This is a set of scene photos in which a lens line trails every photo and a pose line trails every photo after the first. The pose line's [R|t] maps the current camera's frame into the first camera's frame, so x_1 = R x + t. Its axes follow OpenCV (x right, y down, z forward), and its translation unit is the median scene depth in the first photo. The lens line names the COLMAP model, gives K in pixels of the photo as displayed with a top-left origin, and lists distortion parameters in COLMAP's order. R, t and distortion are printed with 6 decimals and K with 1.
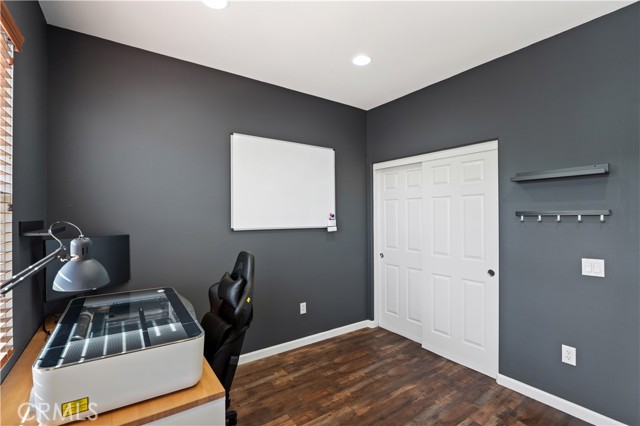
lens RADIAL K [[291.0, 0, 326.2], [0, 291.0, 212.2], [0, 0, 1]] dist [-0.019603, -0.000115]
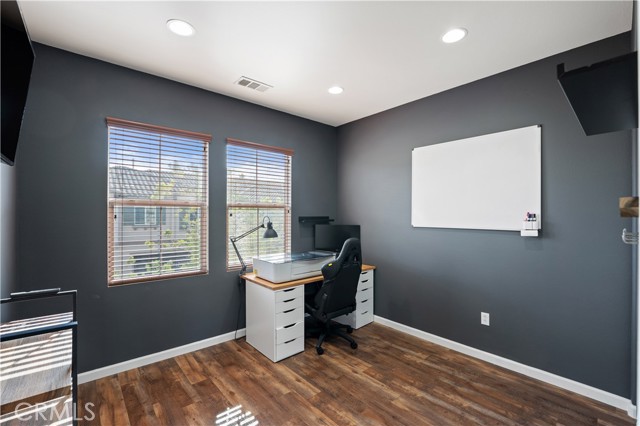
lens RADIAL K [[274.9, 0, 321.1], [0, 274.9, 213.7], [0, 0, 1]] dist [-0.031190, 0.002244]
pose [[0.115256, 0.001320, -0.993335, 0.803178], [0.005480, 0.999983, 0.001964, 0.002735], [0.993321, -0.005670, 0.115247, 0.470091]]
